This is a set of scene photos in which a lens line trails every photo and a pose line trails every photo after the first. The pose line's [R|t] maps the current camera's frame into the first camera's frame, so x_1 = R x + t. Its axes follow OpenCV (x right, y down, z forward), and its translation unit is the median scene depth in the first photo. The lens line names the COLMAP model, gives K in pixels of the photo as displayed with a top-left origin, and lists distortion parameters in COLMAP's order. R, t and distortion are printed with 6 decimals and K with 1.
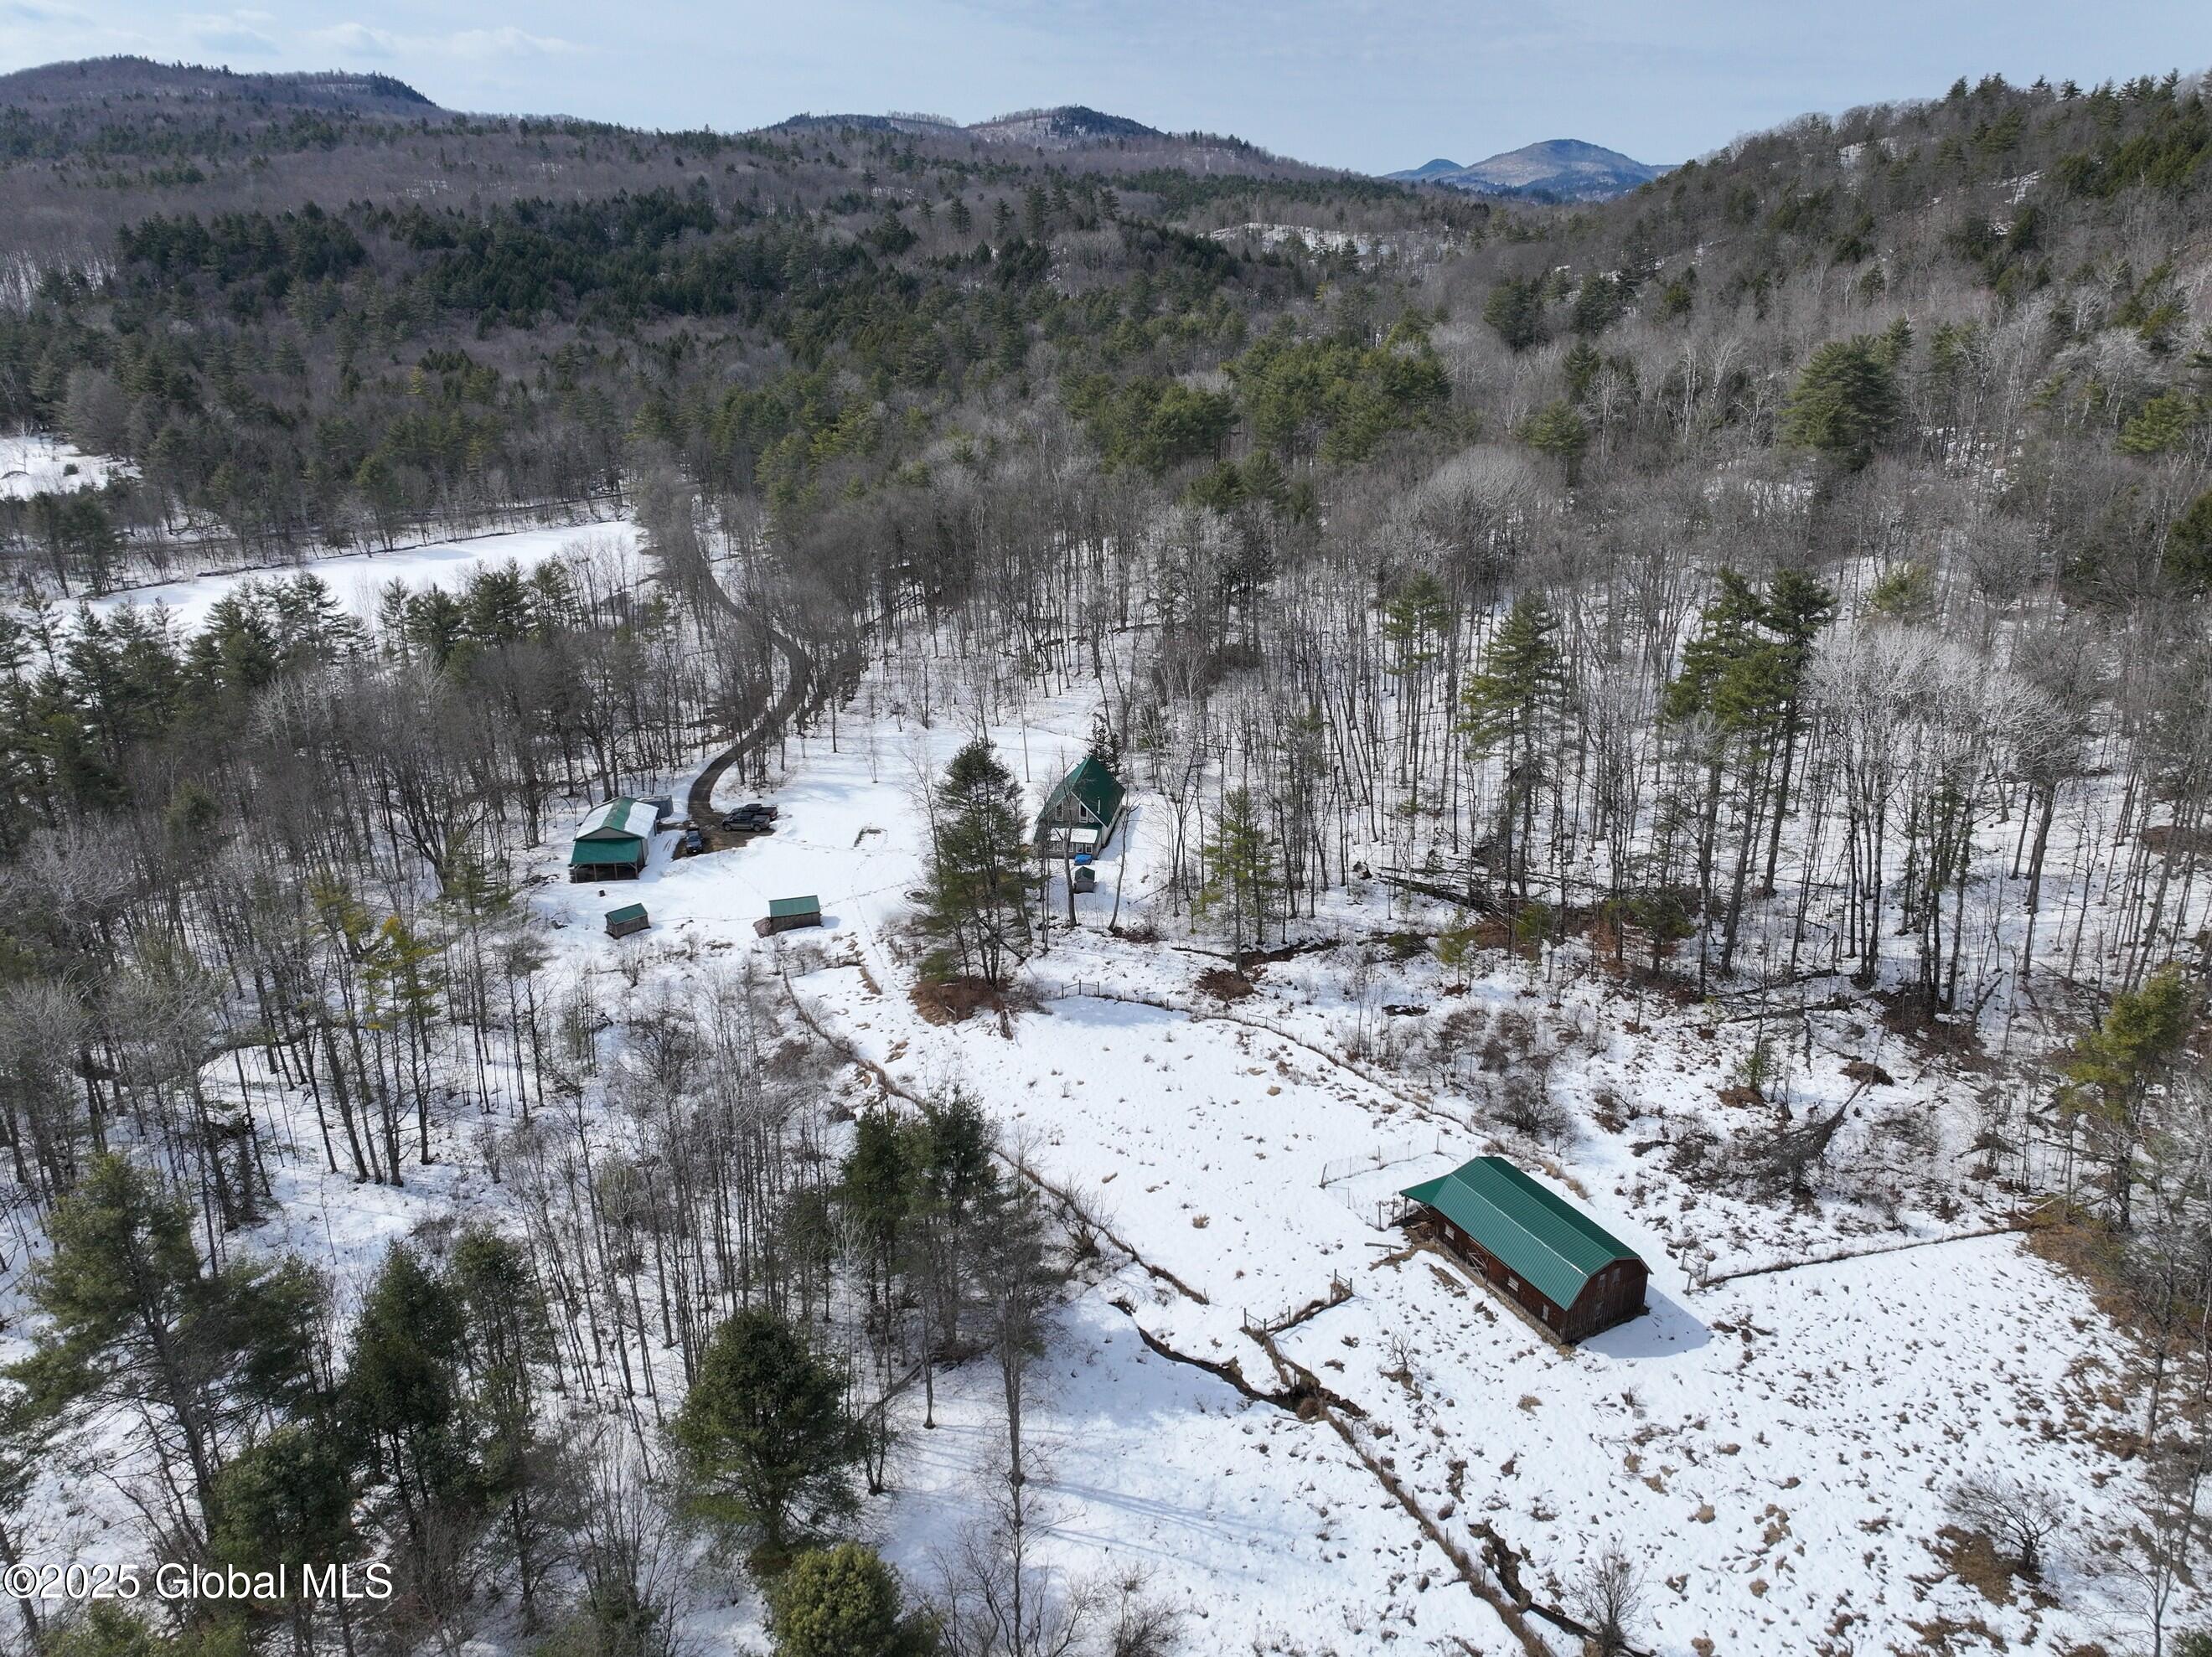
lens RADIAL K [[1541.9, 0, 1116.6], [0, 1541.9, 831.8], [0, 0, 1]] dist [0.006754, 0.009032]
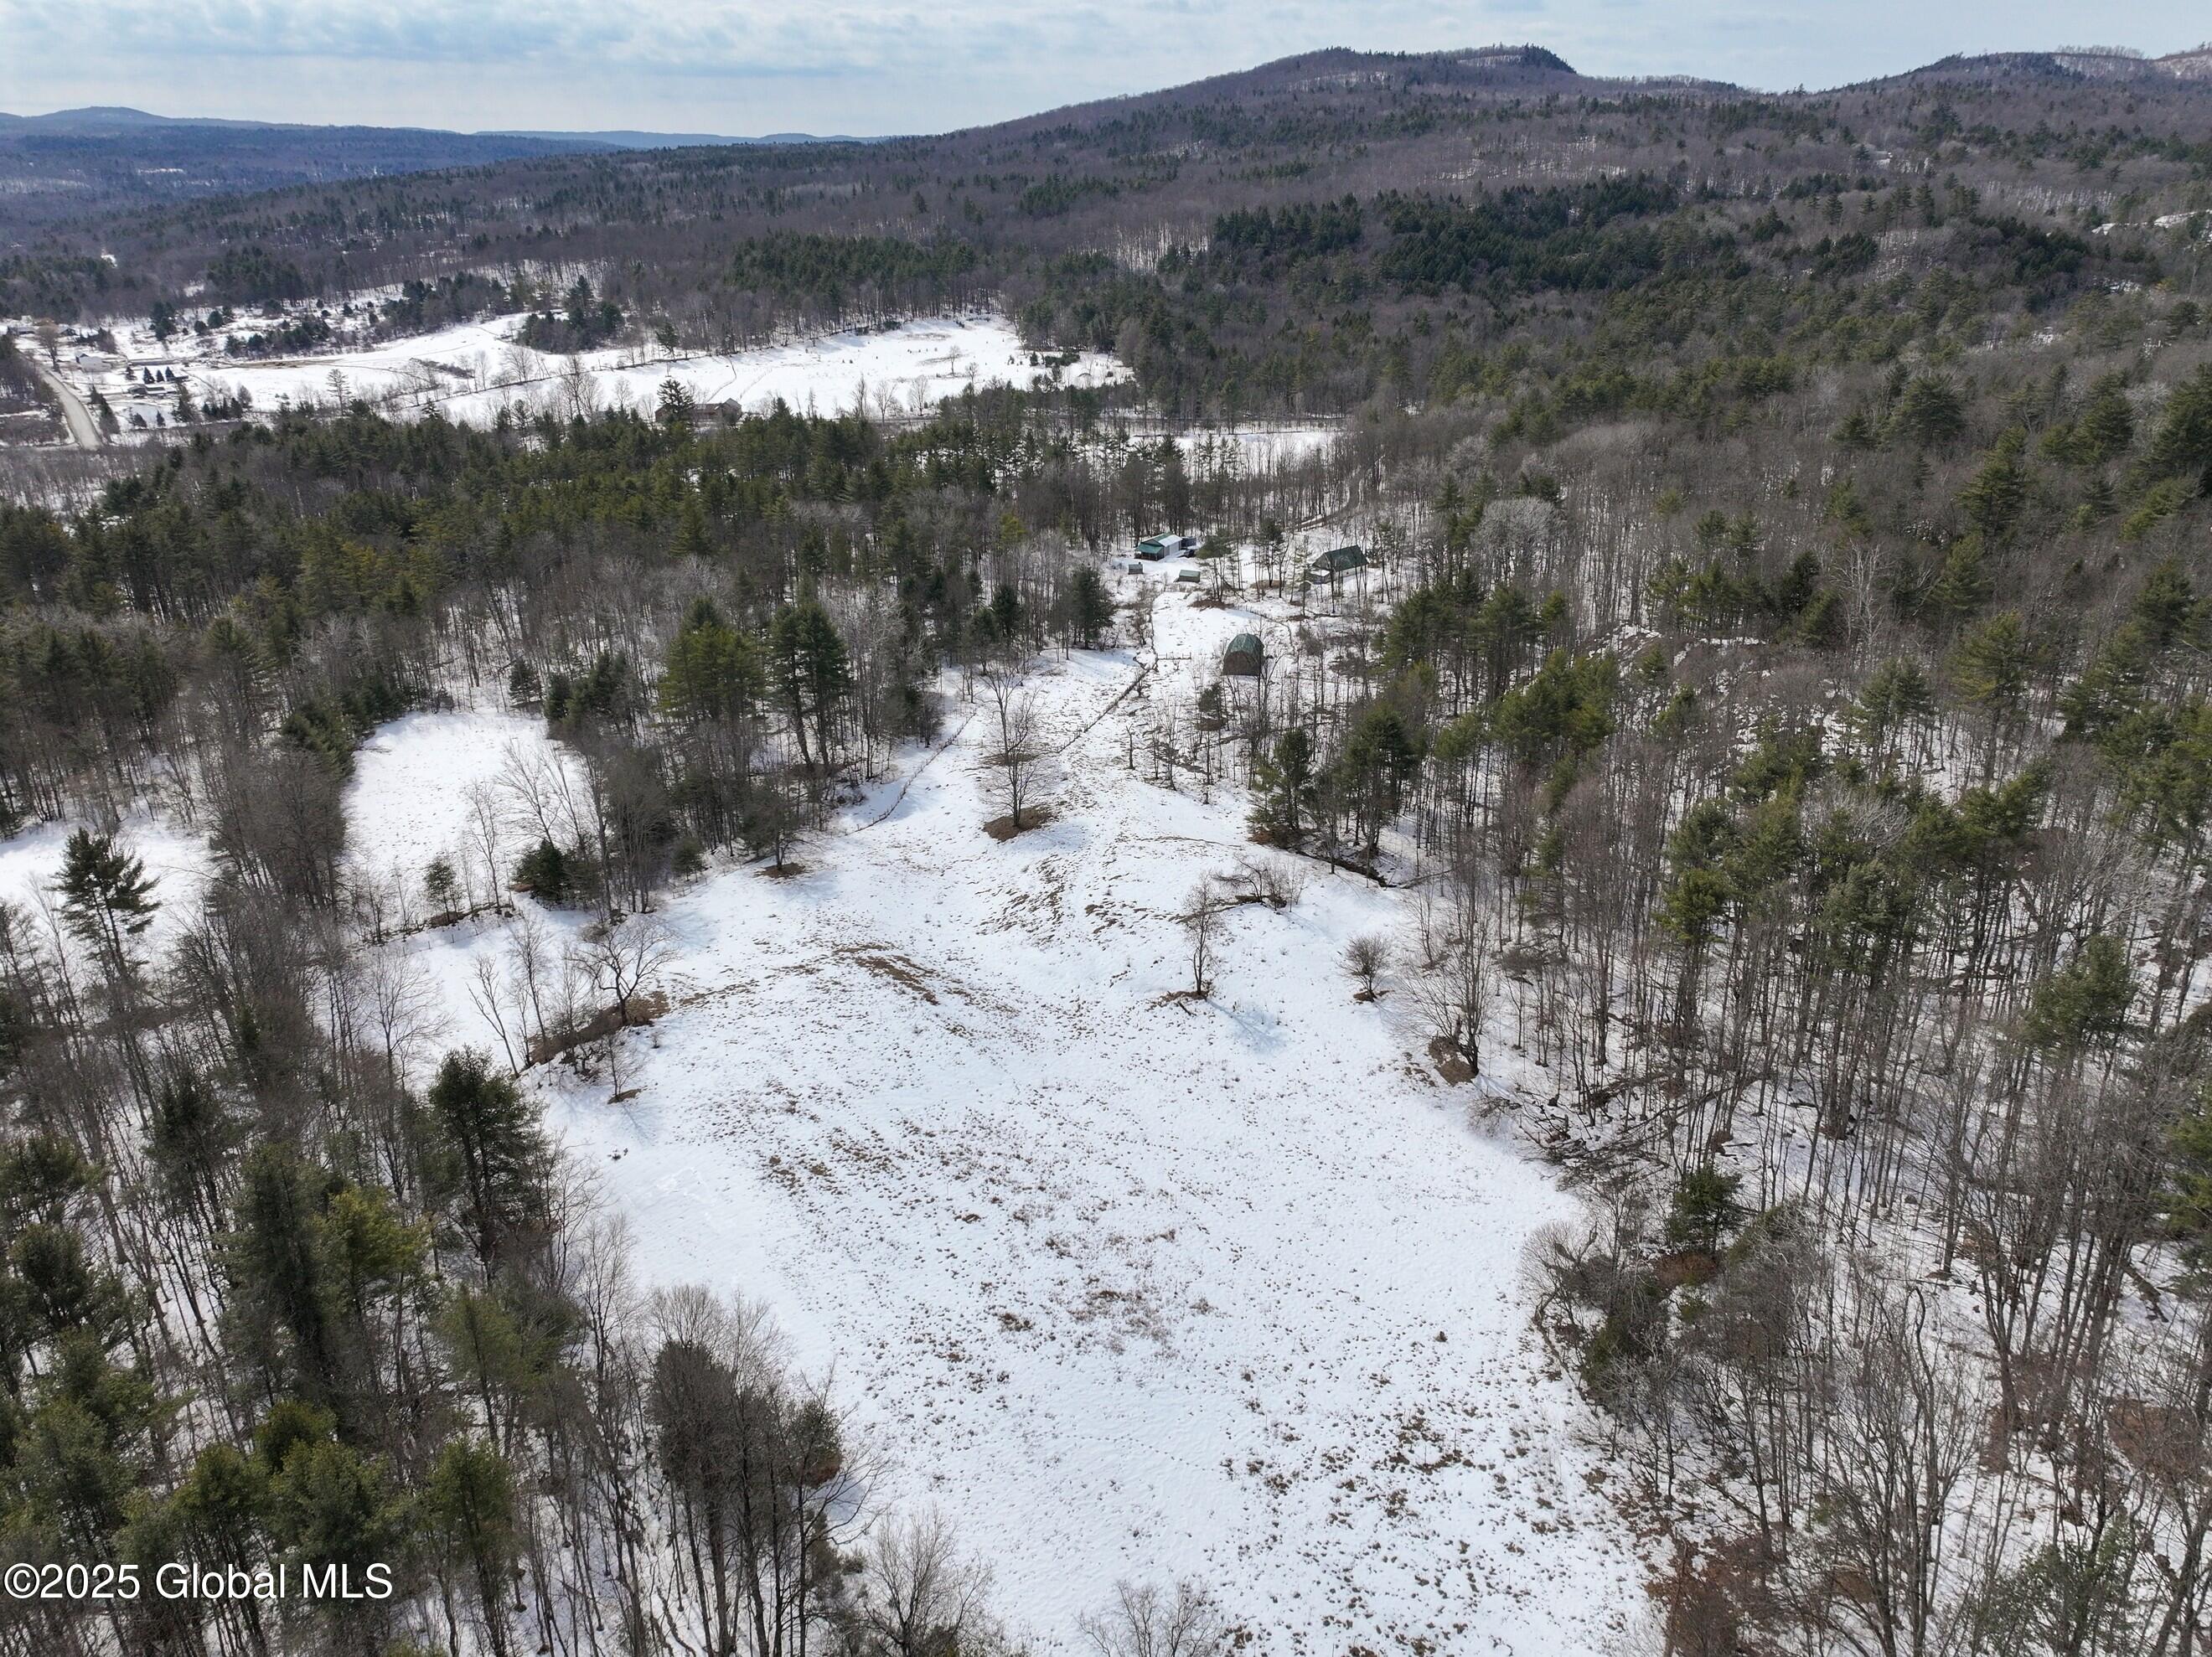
lens RADIAL K [[1541.9, 0, 1104.2], [0, 1541.9, 831.2], [0, 0, 1]] dist [0.006754, 0.009032]
pose [[0.774373, 0.248935, -0.581703, 1.991897], [-0.227740, 0.967395, 0.110818, 0.335221], [0.590323, 0.046663, 0.805817, -1.702870]]
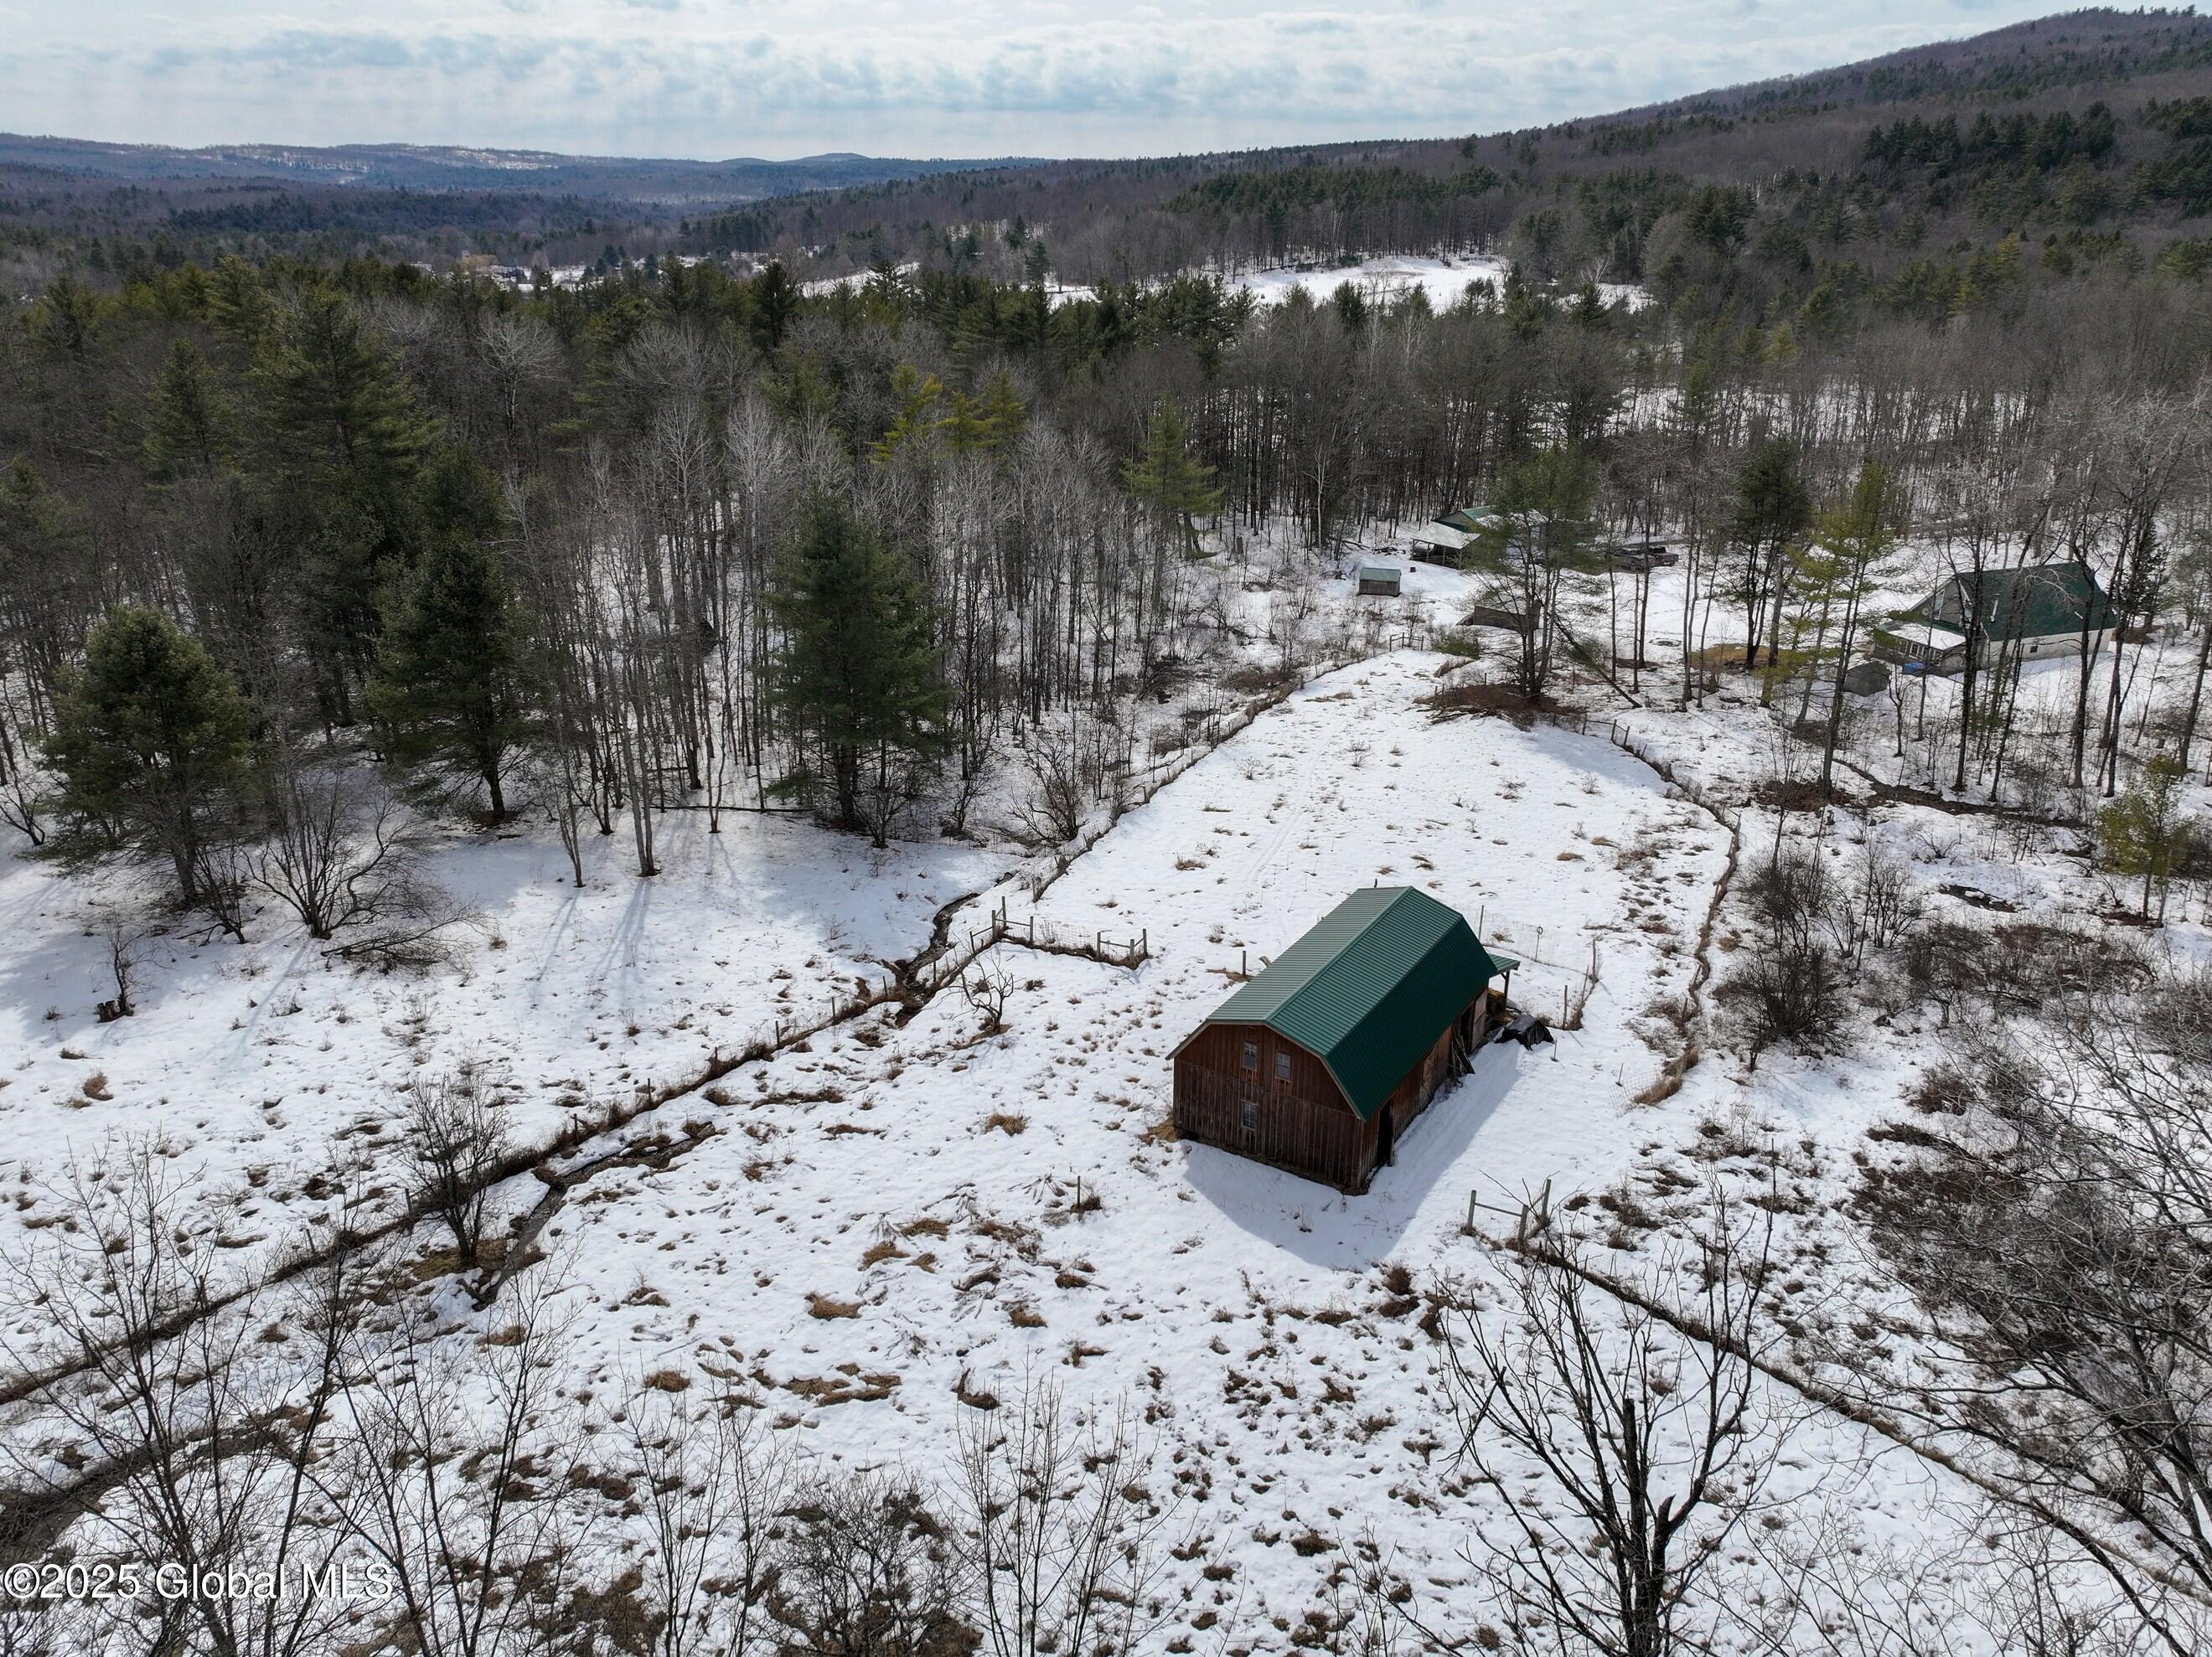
lens RADIAL K [[1541.9, 0, 1114.5], [0, 1541.9, 839.1], [0, 0, 1]] dist [0.006754, 0.009032]
pose [[0.487721, 0.331635, -0.807556, 0.666587], [-0.322193, 0.928110, 0.186555, 0.130958], [0.811369, 0.169202, 0.559510, 0.621872]]
